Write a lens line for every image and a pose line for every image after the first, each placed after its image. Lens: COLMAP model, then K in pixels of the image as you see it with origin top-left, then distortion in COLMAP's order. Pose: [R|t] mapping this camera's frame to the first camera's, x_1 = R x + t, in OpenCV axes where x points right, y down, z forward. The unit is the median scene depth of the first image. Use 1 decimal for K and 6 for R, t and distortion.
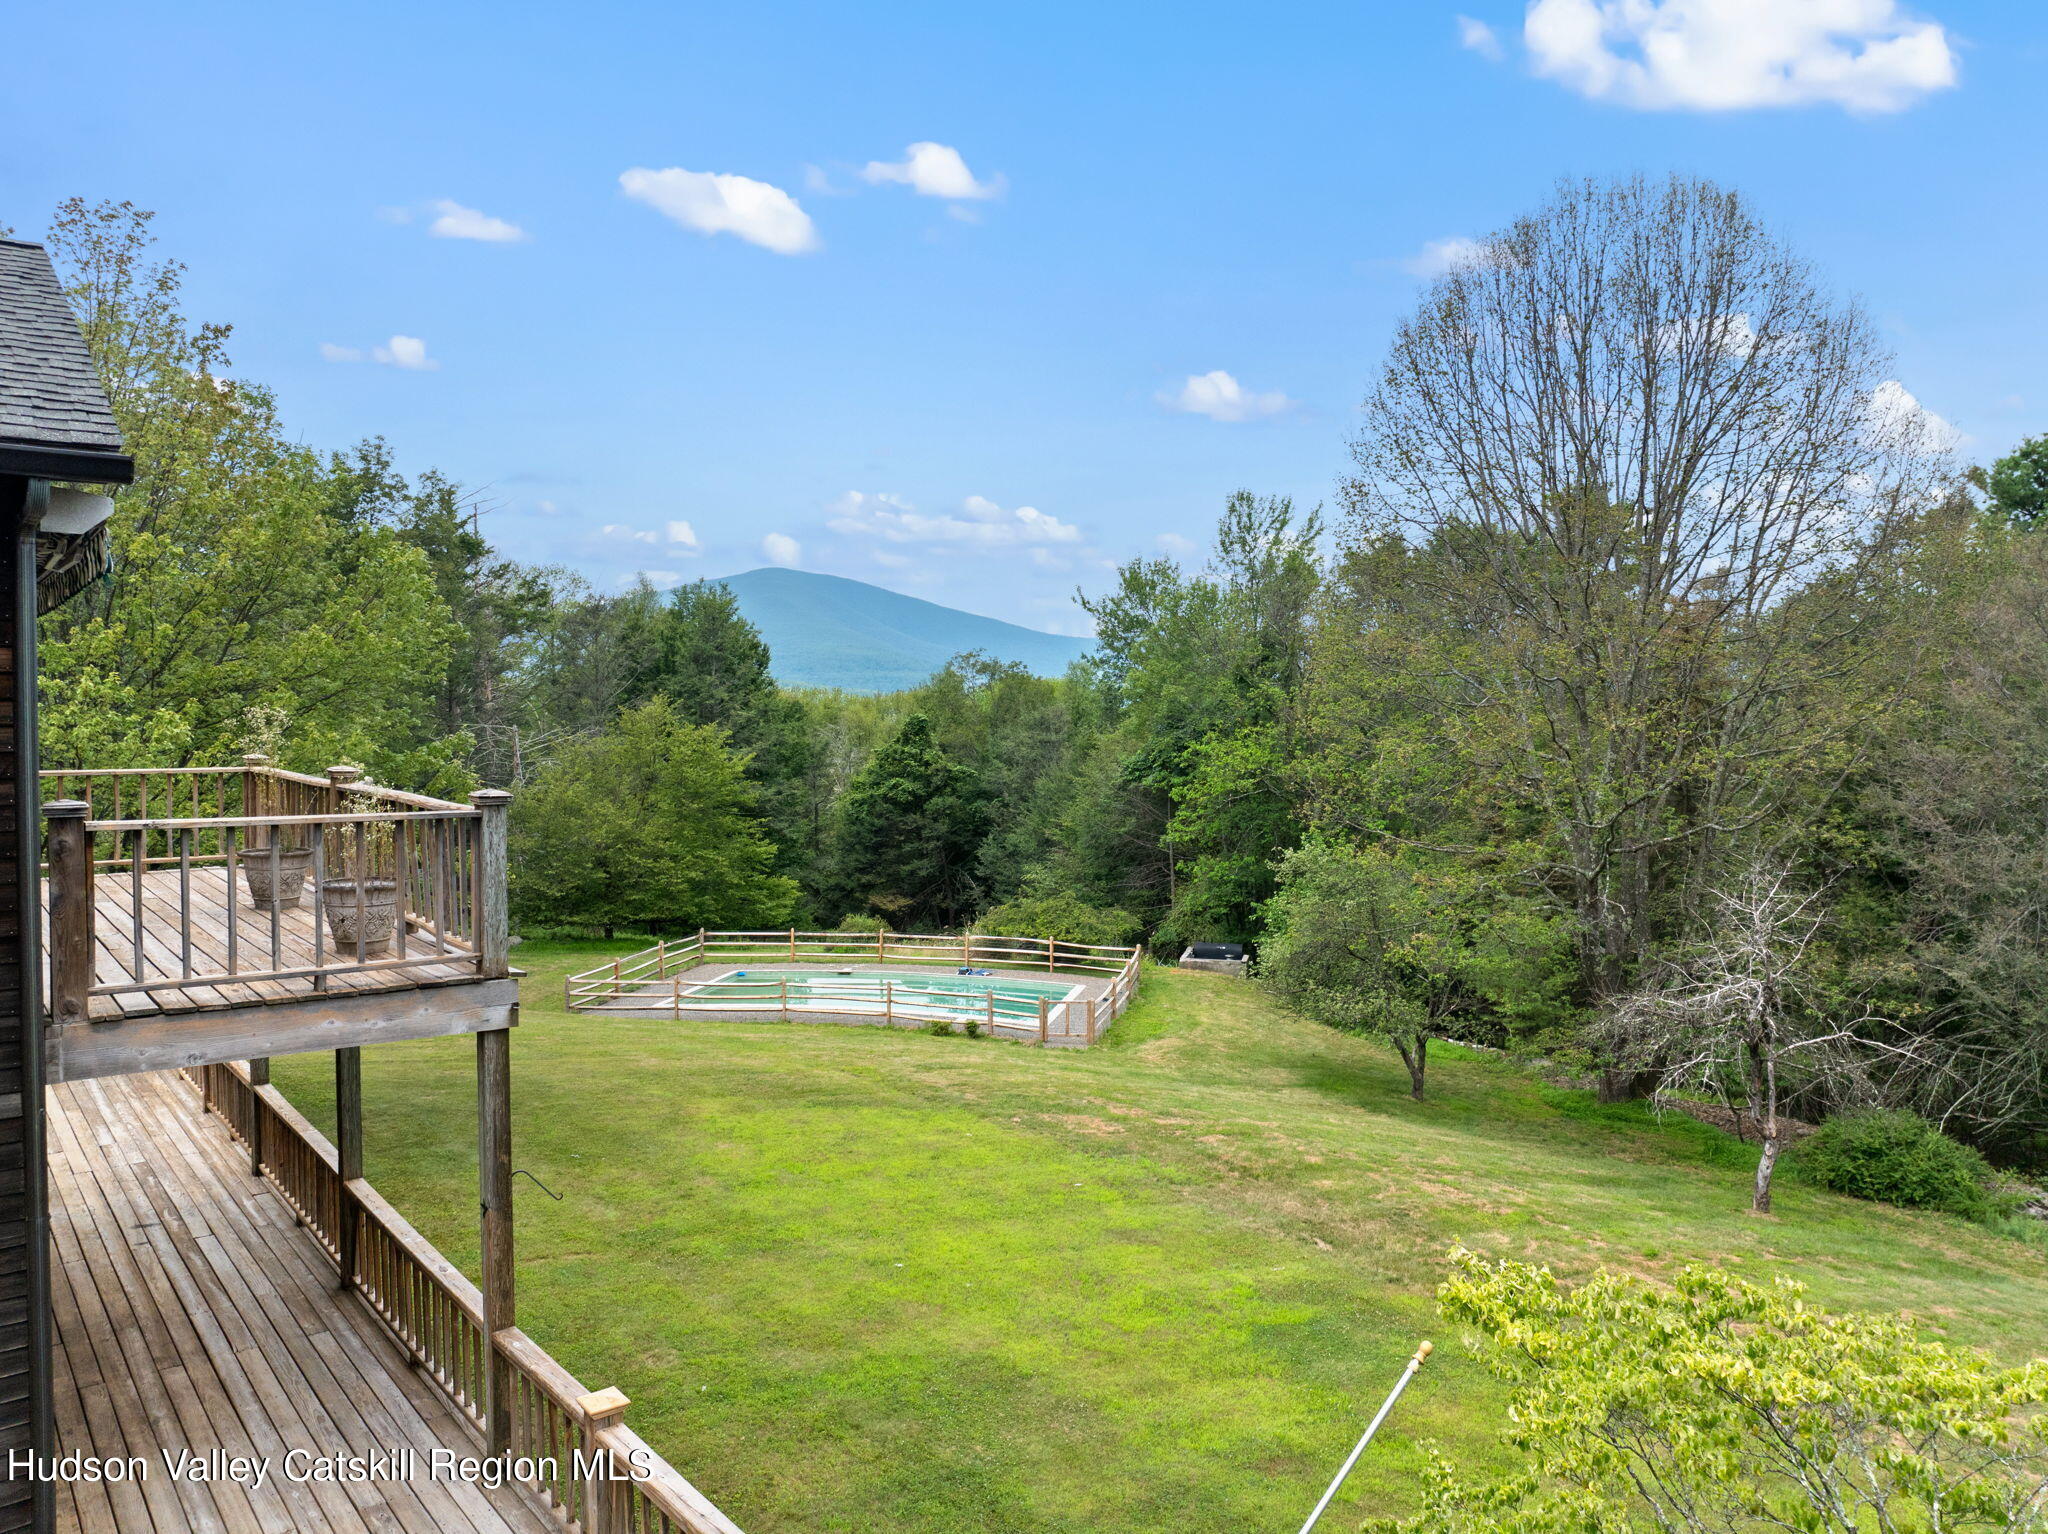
lens RADIAL K [[1455.6, 0, 1043.0], [0, 1455.6, 756.4], [0, 0, 1]] dist [-0.027863, -0.030695]
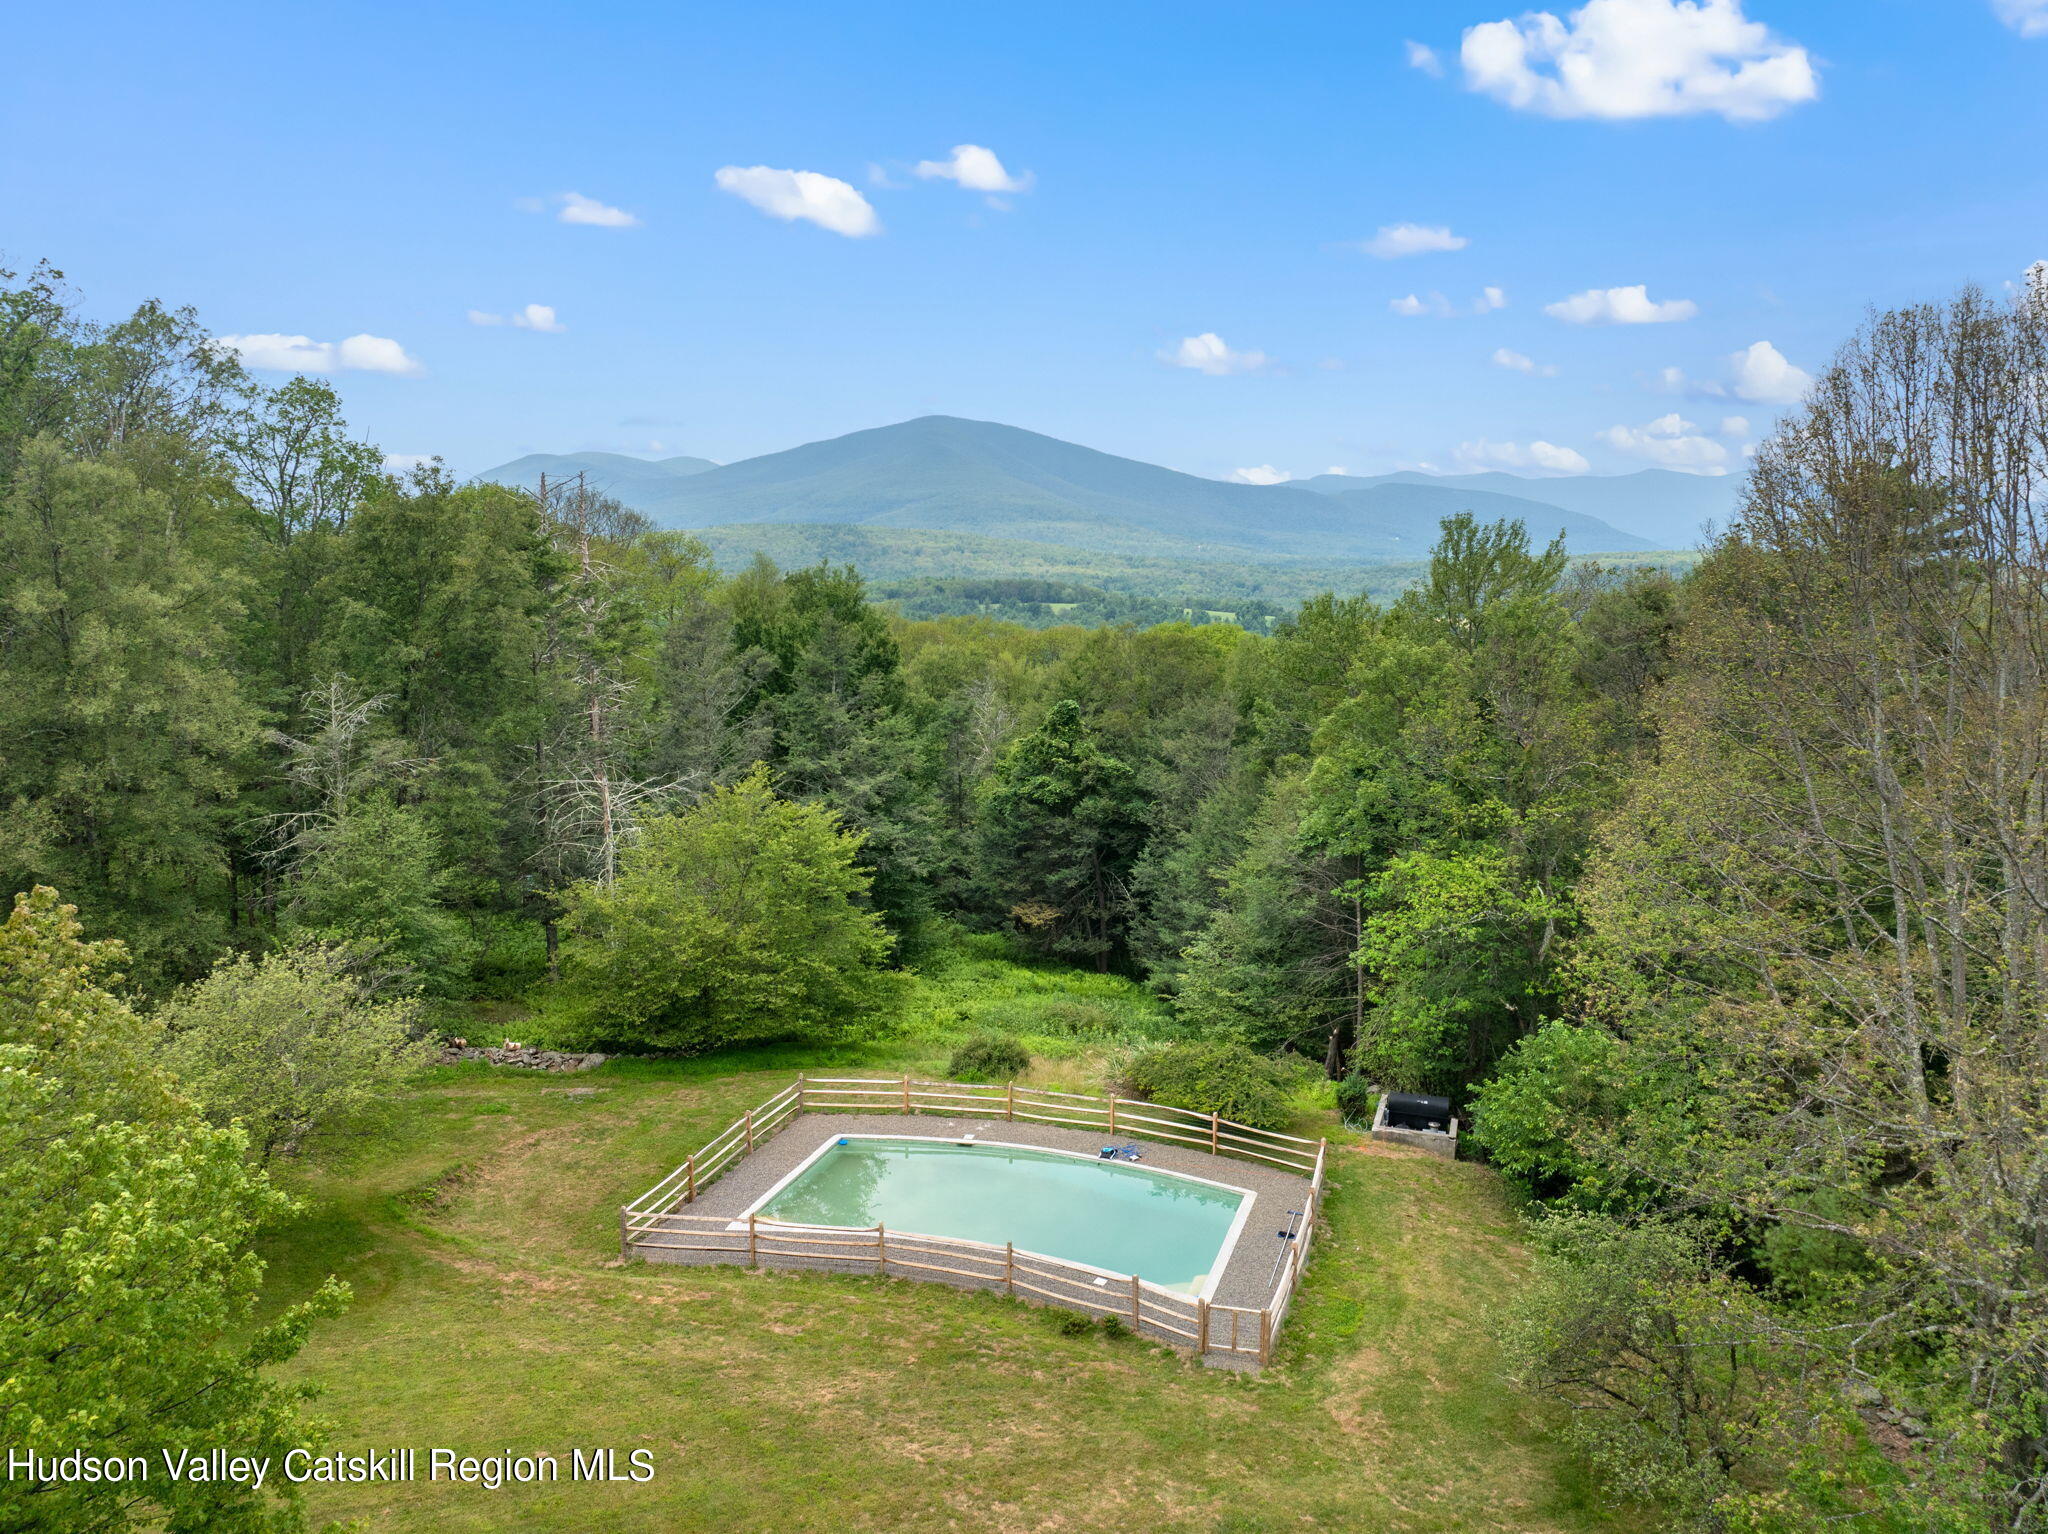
lens RADIAL K [[1455.6, 0, 1043.0], [0, 1455.6, 756.4], [0, 0, 1]] dist [-0.027863, -0.030695]
pose [[0.993812, 0.016552, -0.109831, -0.003675], [-0.005225, 0.994707, 0.102623, -0.146032], [0.110949, -0.101414, 0.988638, 0.186234]]
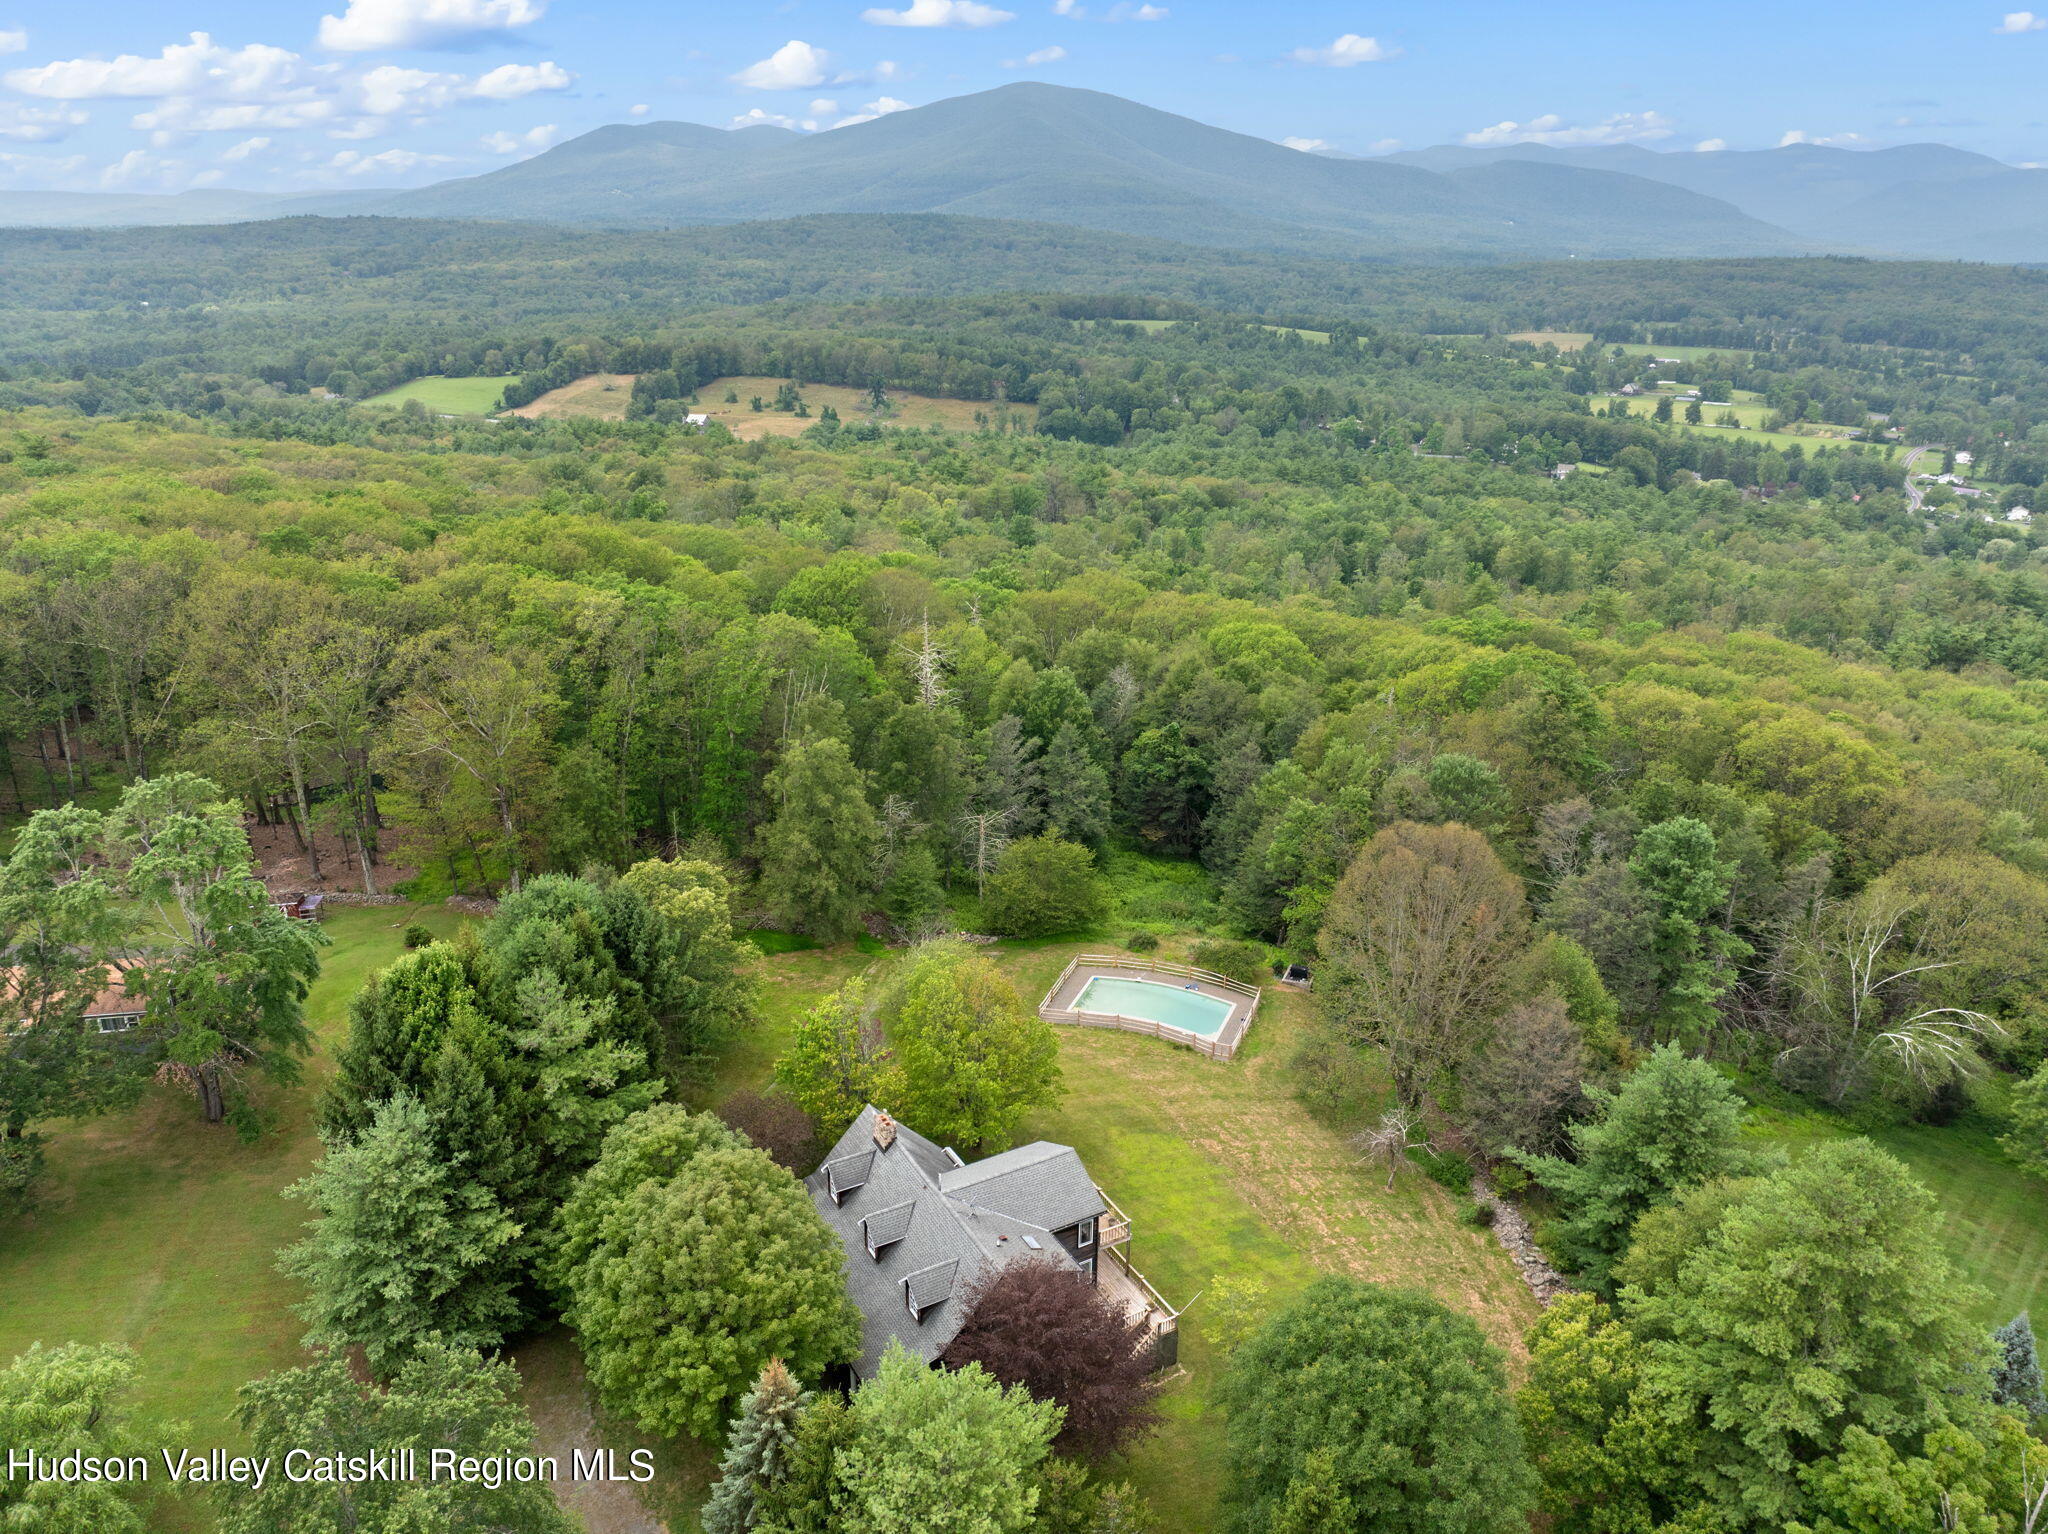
lens RADIAL K [[1455.6, 0, 1043.0], [0, 1455.6, 756.4], [0, 0, 1]] dist [-0.027863, -0.030695]
pose [[0.985326, 0.066971, -0.156993, 0.056980], [-0.015361, 0.950868, 0.309216, -0.872854], [0.169988, -0.302267, 0.937944, -1.080853]]
